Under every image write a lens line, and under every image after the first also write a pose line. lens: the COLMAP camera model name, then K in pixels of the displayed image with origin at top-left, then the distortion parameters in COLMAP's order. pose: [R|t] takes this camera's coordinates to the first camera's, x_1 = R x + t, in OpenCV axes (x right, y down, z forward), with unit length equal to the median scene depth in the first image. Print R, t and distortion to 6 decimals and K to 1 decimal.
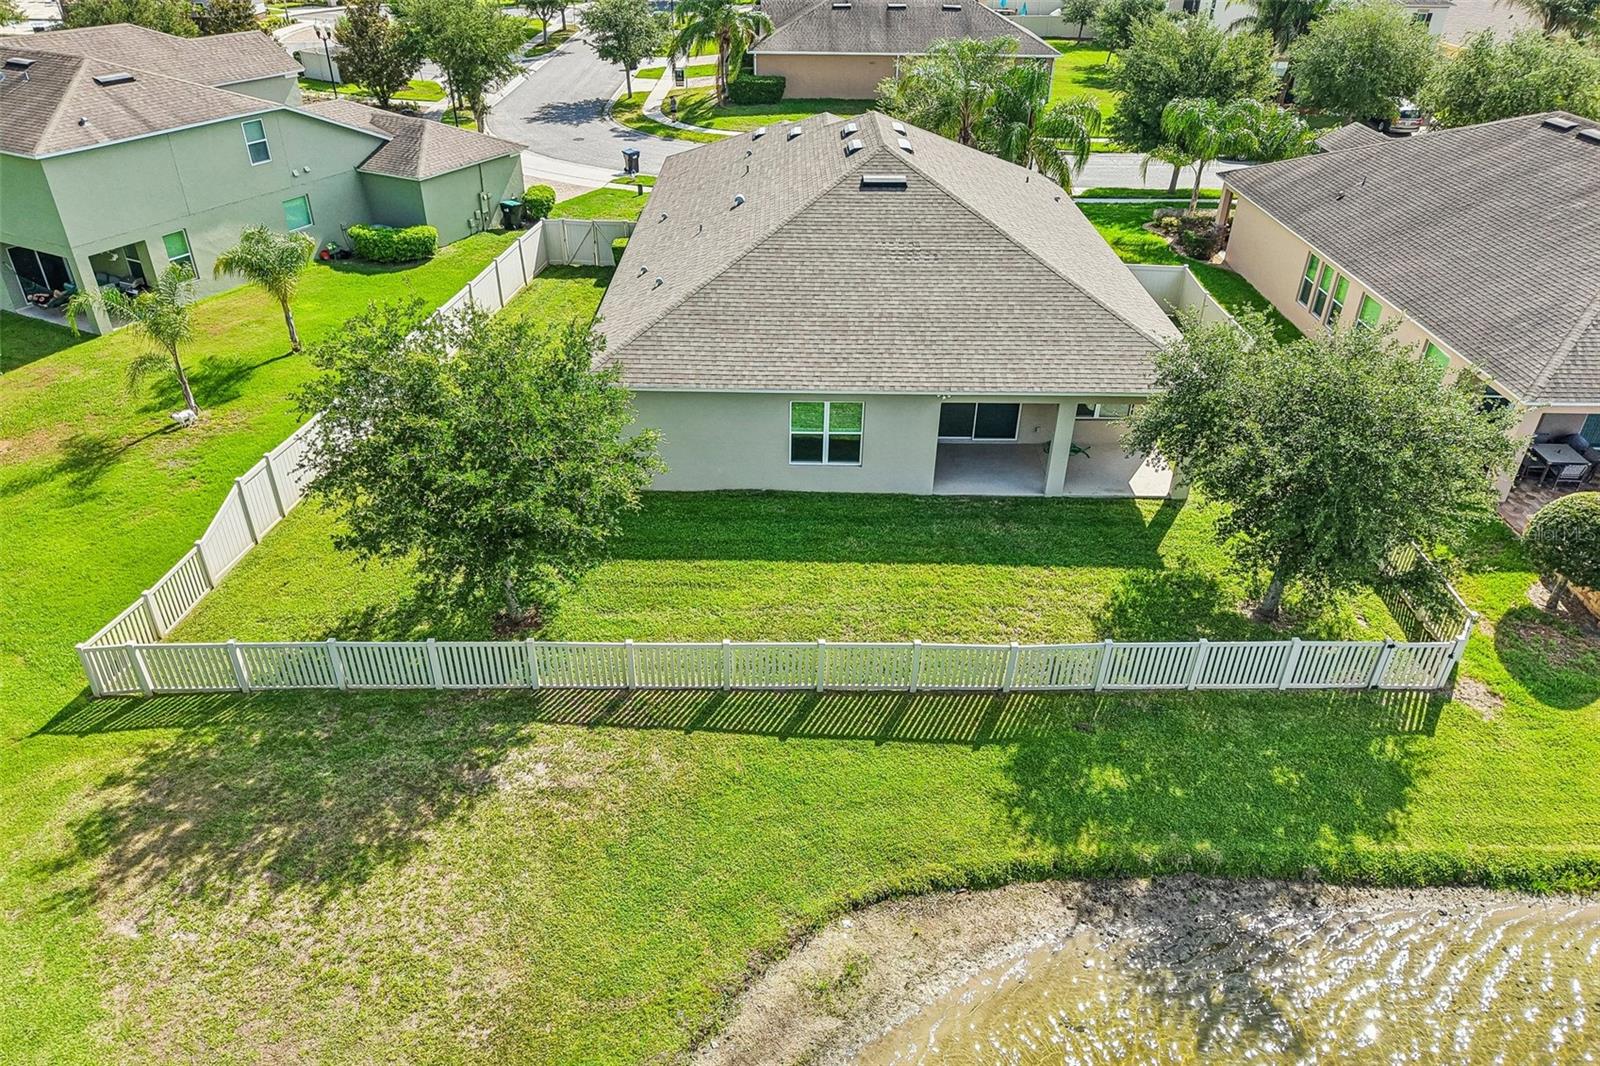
lens RADIAL K [[1068.5, 0, 790.8], [0, 1068.5, 536.0], [0, 0, 1]] dist [0.022219, -0.021180]
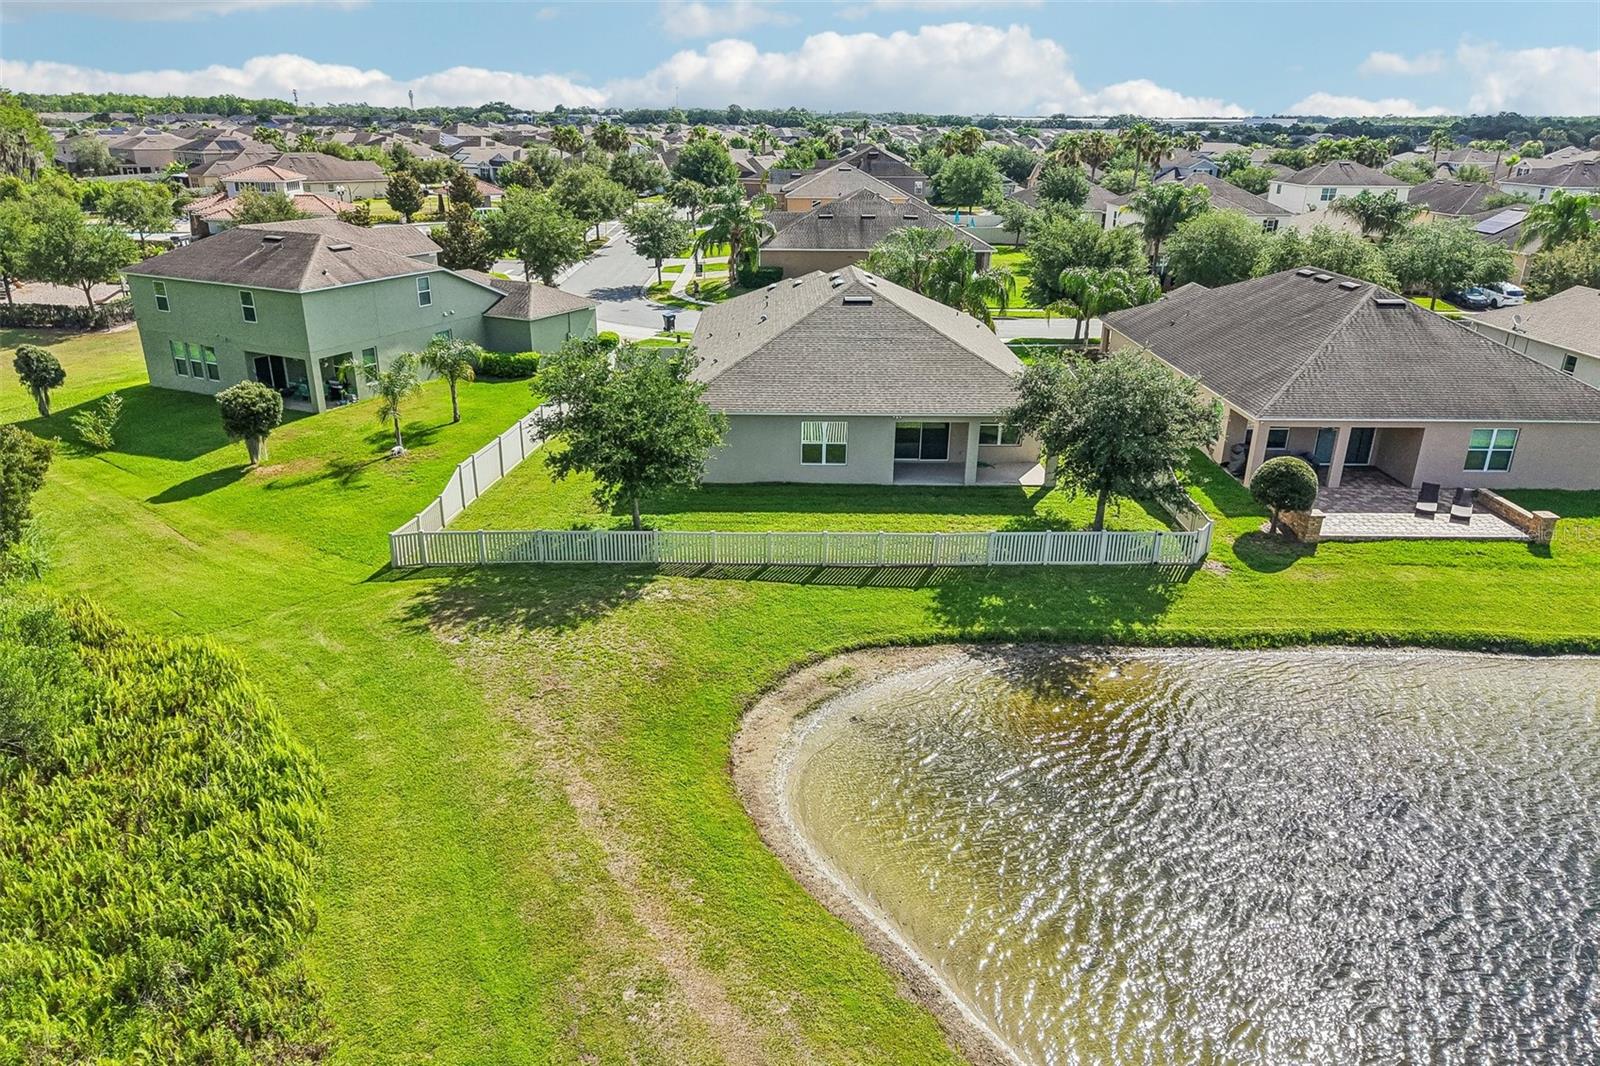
lens RADIAL K [[1068.5, 0, 794.3], [0, 1068.5, 533.5], [0, 0, 1]] dist [0.022219, -0.021180]
pose [[0.999852, -0.006665, 0.015834, -0.040227], [0.009507, 0.982349, -0.186815, 0.355950], [-0.014309, 0.186938, 0.982268, -0.568844]]
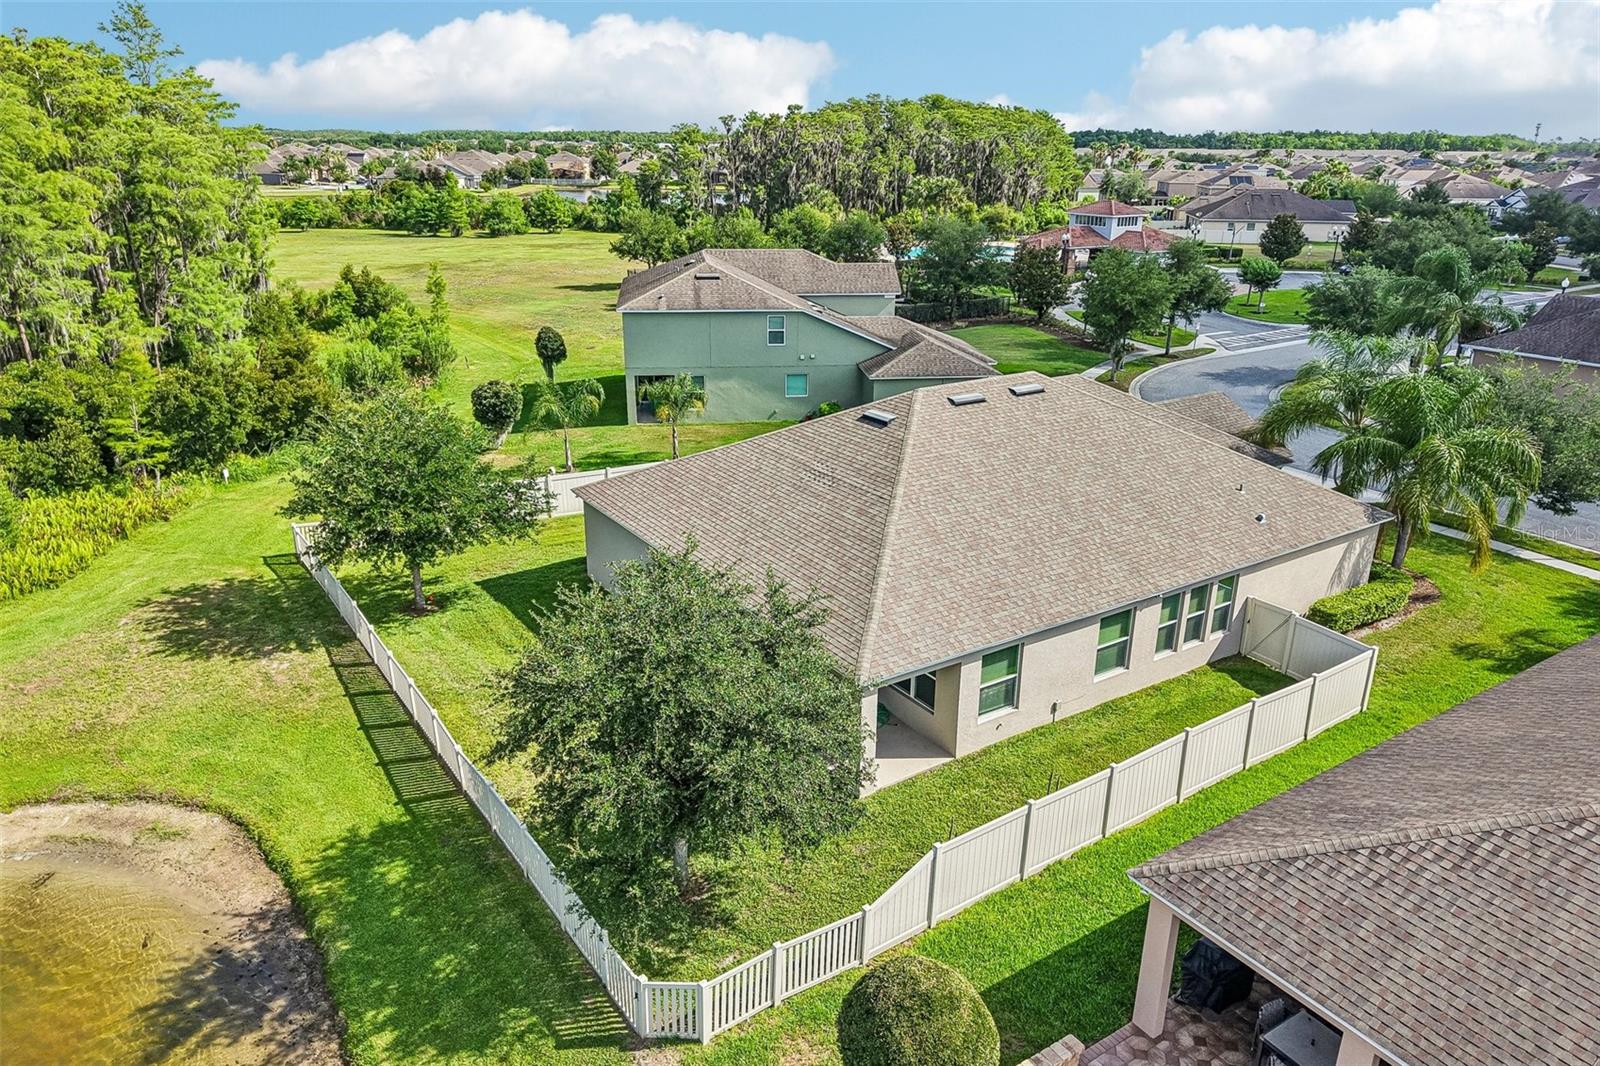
lens RADIAL K [[1068.5, 0, 797.4], [0, 1068.5, 531.6], [0, 0, 1]] dist [0.022219, -0.021180]
pose [[0.553316, 0.279476, -0.784688, 1.075213], [-0.443661, 0.896172, 0.006339, -0.237608], [0.704987, 0.344628, 0.619859, 0.386887]]
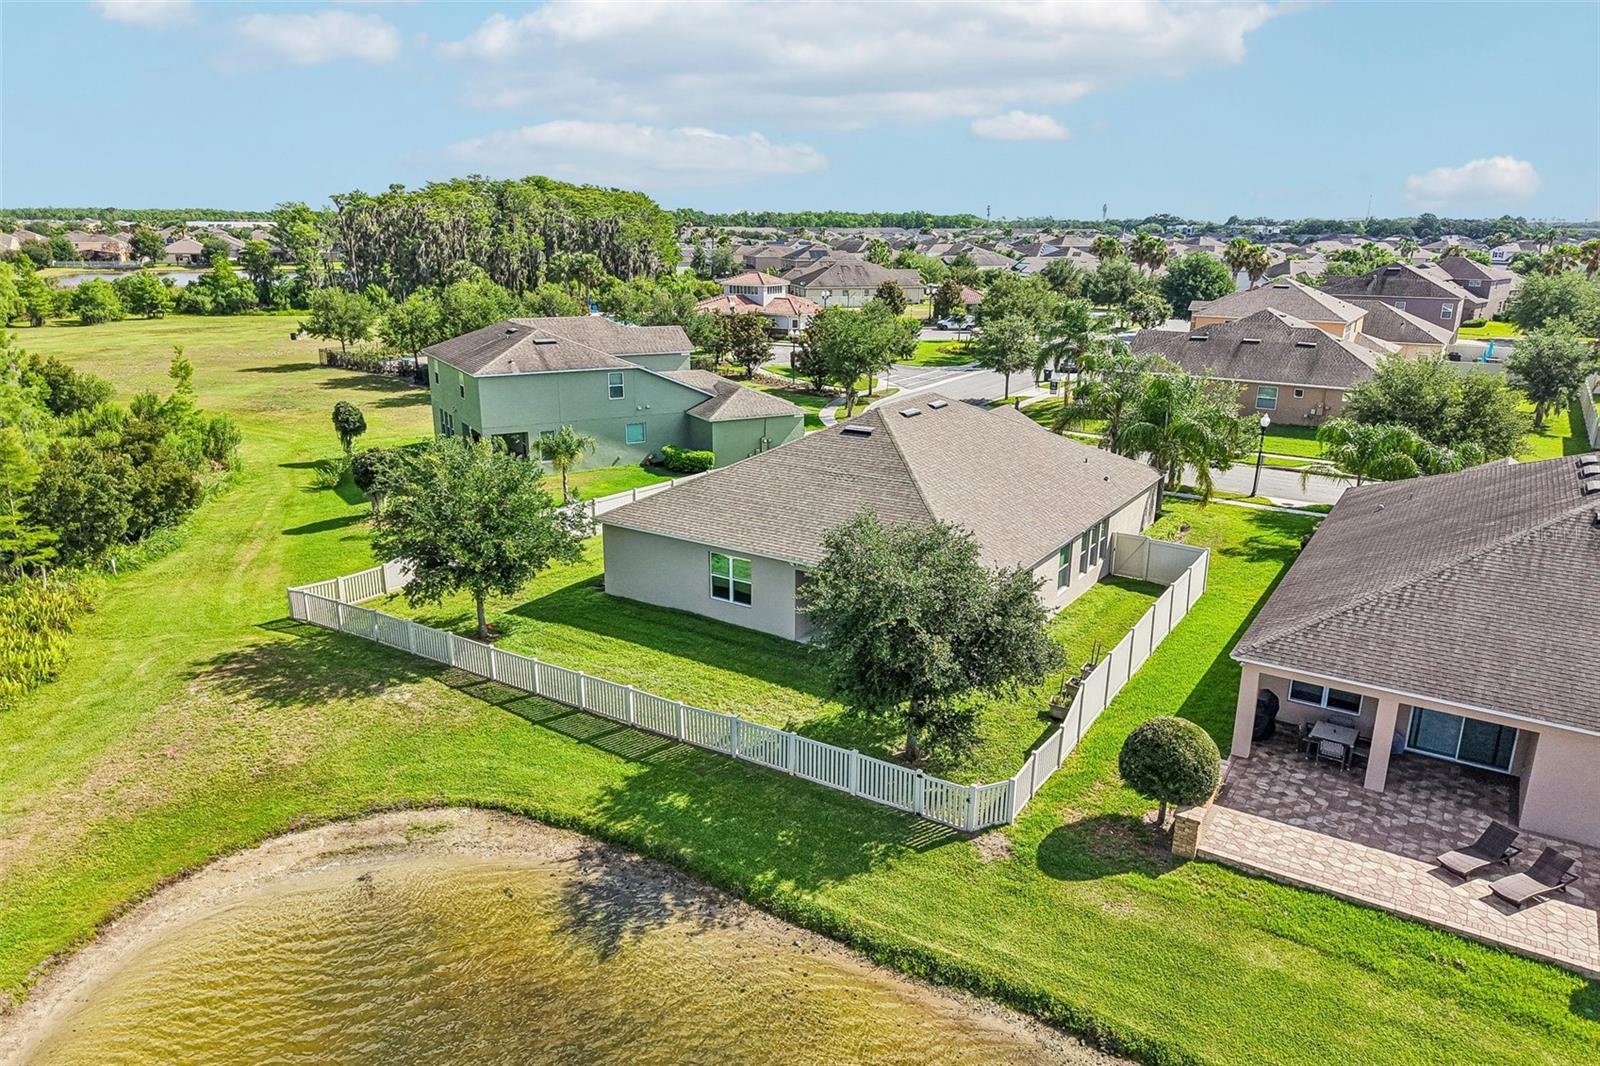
lens RADIAL K [[1068.5, 0, 796.9], [0, 1068.5, 530.5], [0, 0, 1]] dist [0.022219, -0.021180]
pose [[0.839033, 0.145254, -0.524333, 0.904273], [-0.286495, 0.937227, -0.198811, 0.105566], [0.462541, 0.317028, 0.827979, -0.164215]]
